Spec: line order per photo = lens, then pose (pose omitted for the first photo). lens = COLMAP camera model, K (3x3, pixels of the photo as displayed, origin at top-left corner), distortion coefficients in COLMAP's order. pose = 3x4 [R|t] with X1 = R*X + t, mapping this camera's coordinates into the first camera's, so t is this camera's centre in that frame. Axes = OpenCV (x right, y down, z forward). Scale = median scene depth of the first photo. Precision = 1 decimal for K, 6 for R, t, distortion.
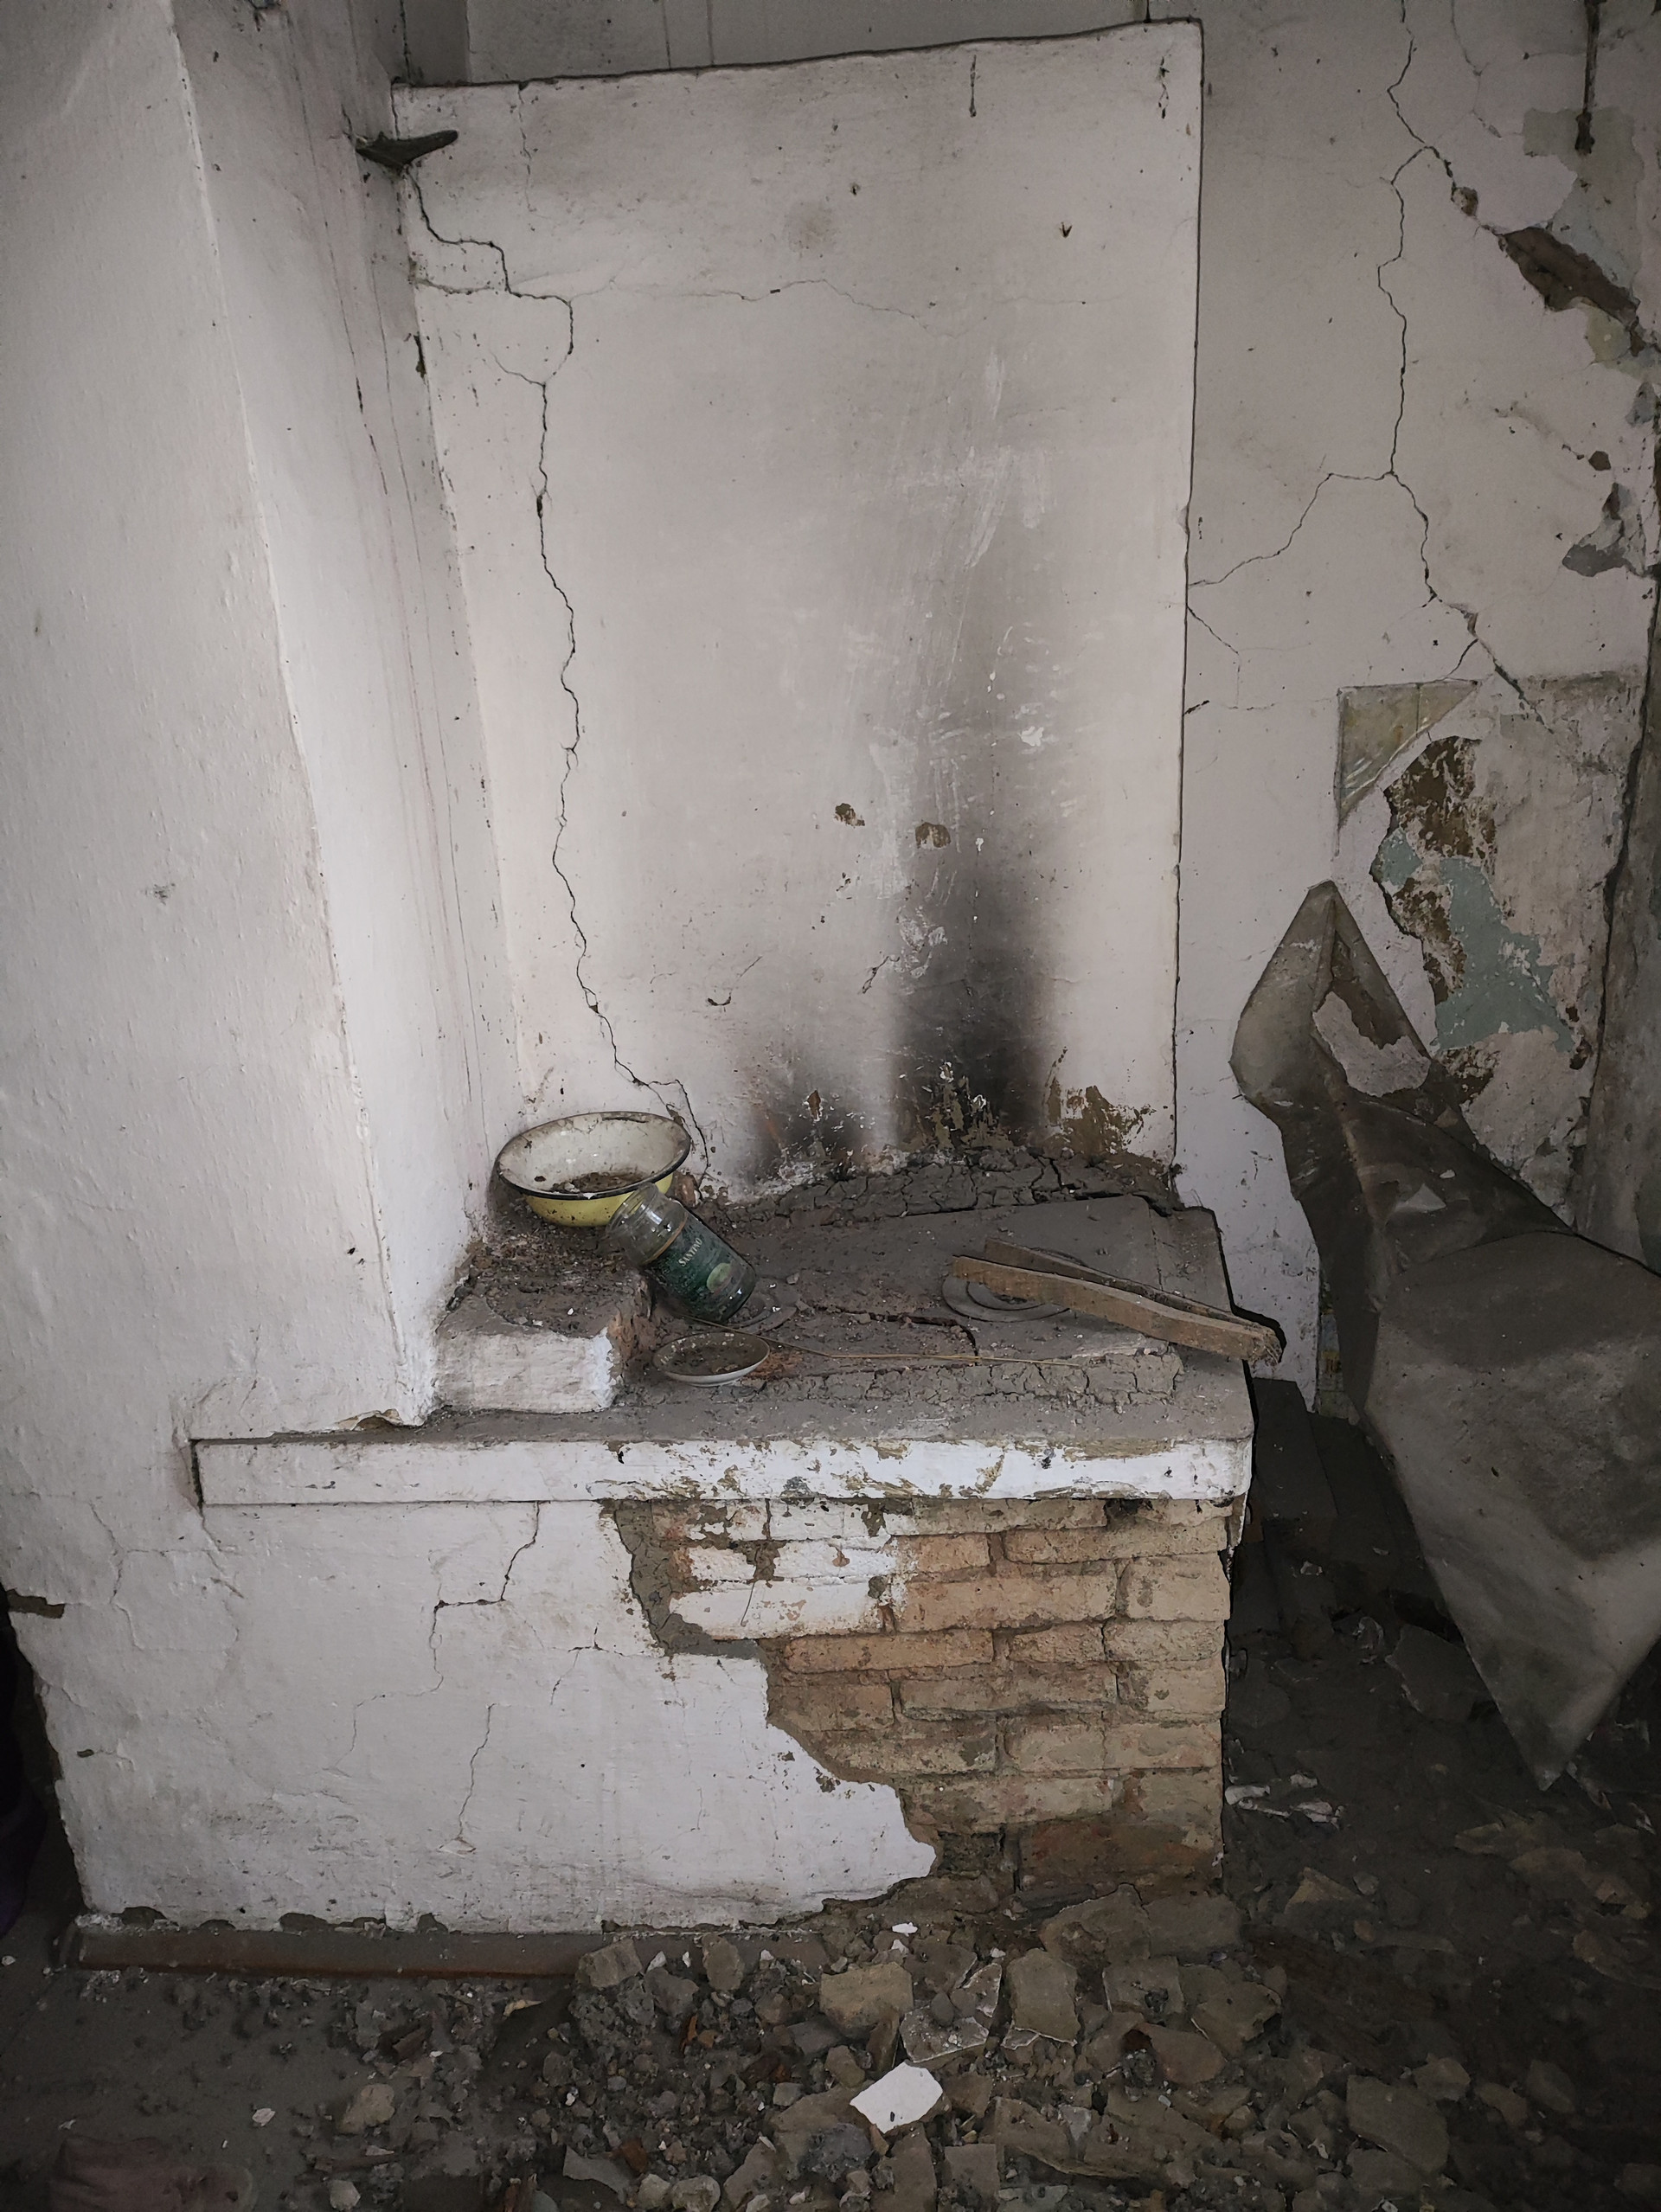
lens RADIAL K [[1638.0, 0, 828.3], [0, 1638.0, 1115.1], [0, 0, 1]] dist [0.059177, -0.046793]
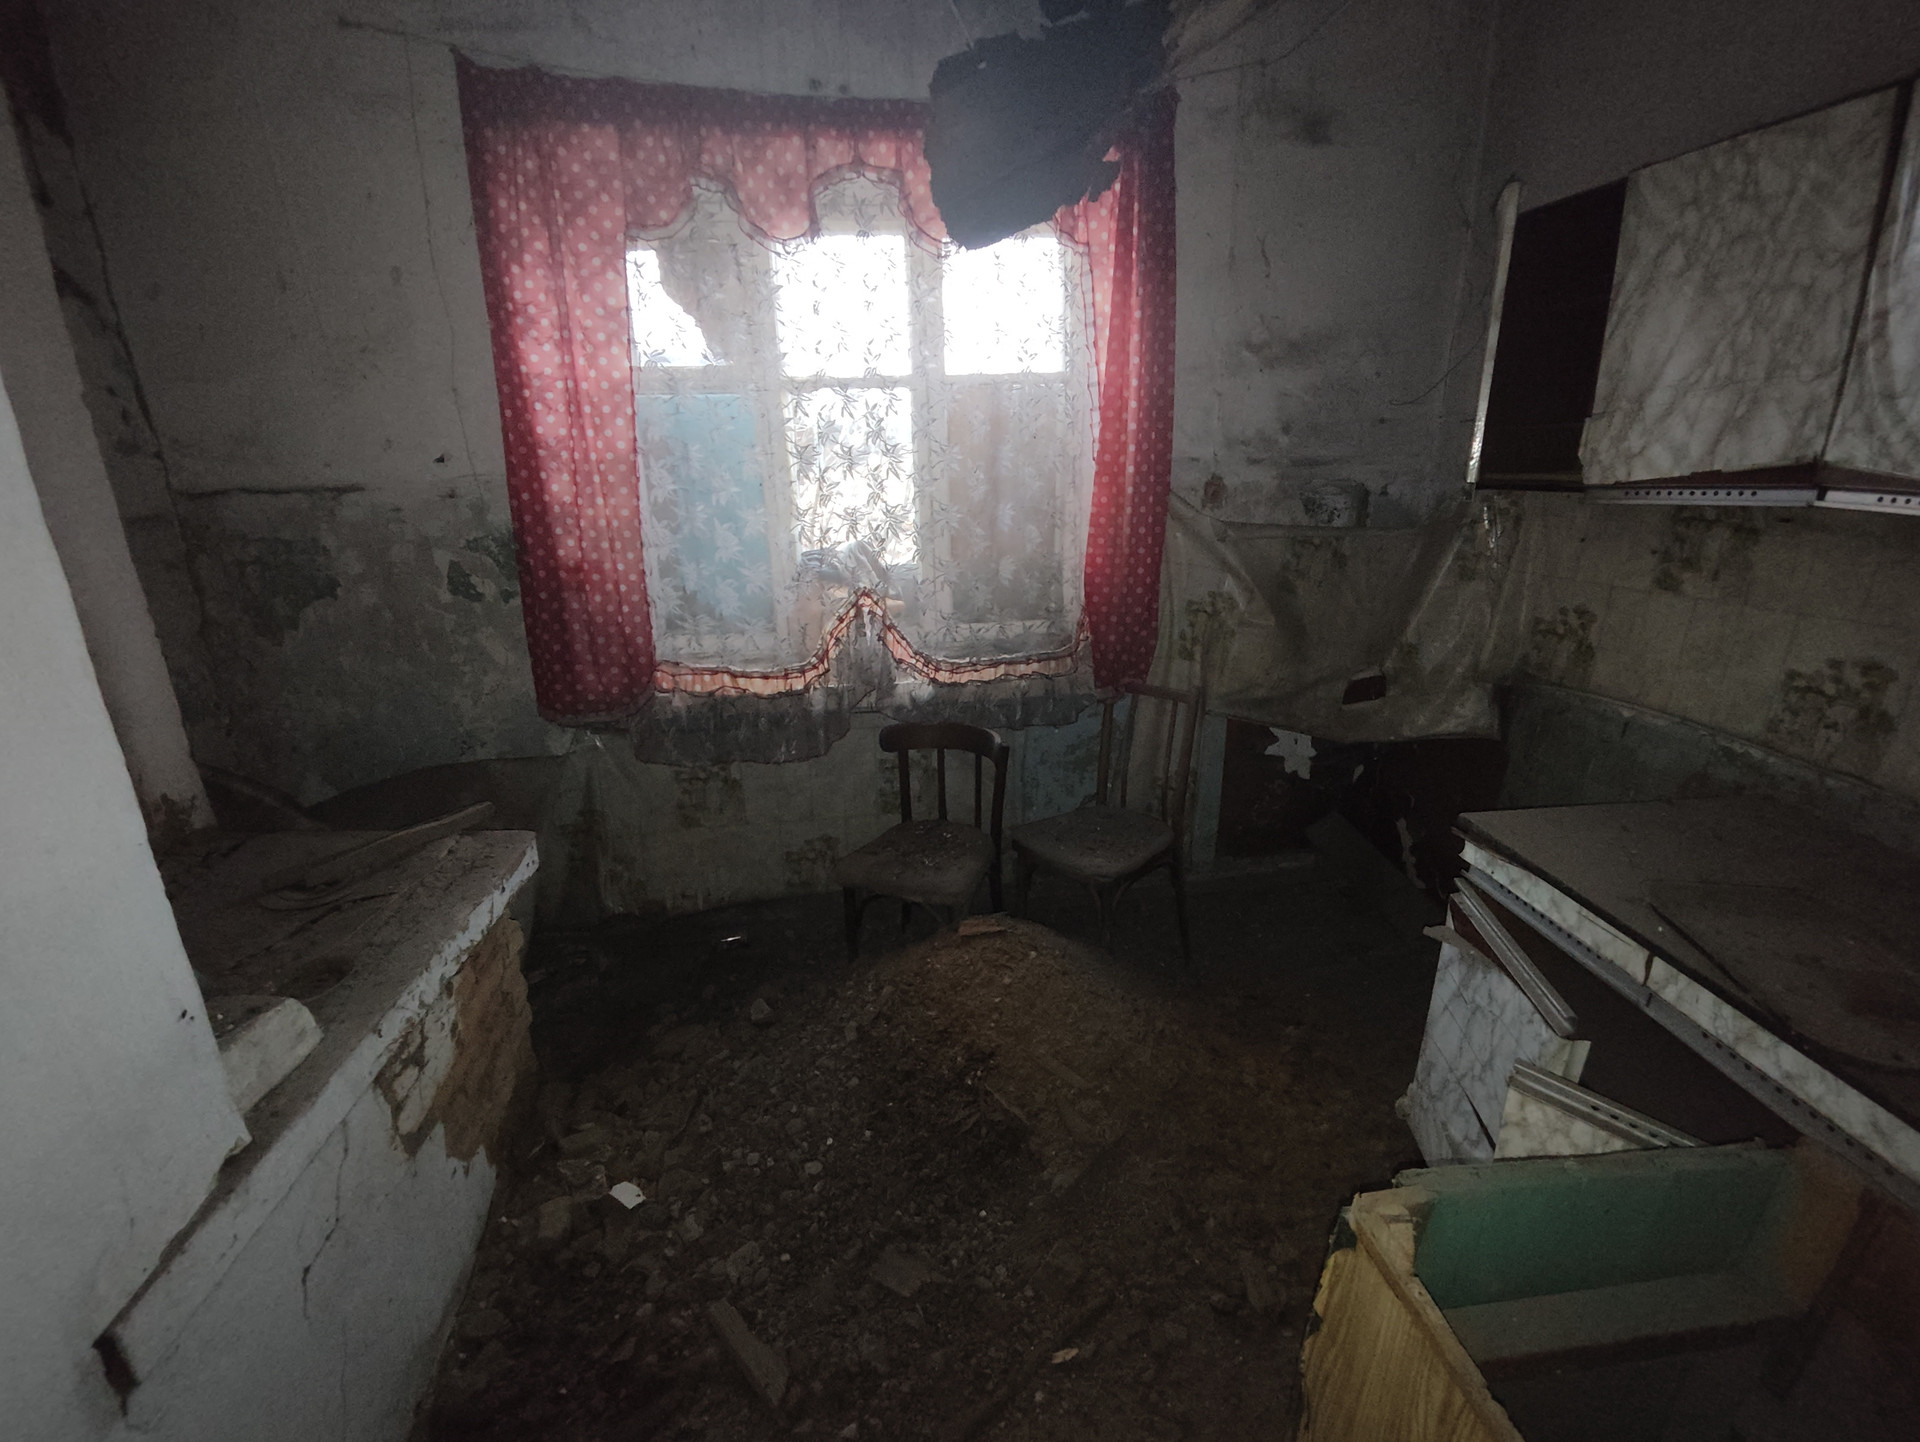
lens RADIAL K [[874.5, 0, 979.9], [0, 874.5, 757.3], [0, 0, 1]] dist [0.004889, 0.001461]
pose [[-0.209560, -0.282739, 0.936025, -0.806923], [0.333058, 0.879395, 0.340200, -0.079966], [-0.919324, 0.383043, -0.090118, 0.462357]]
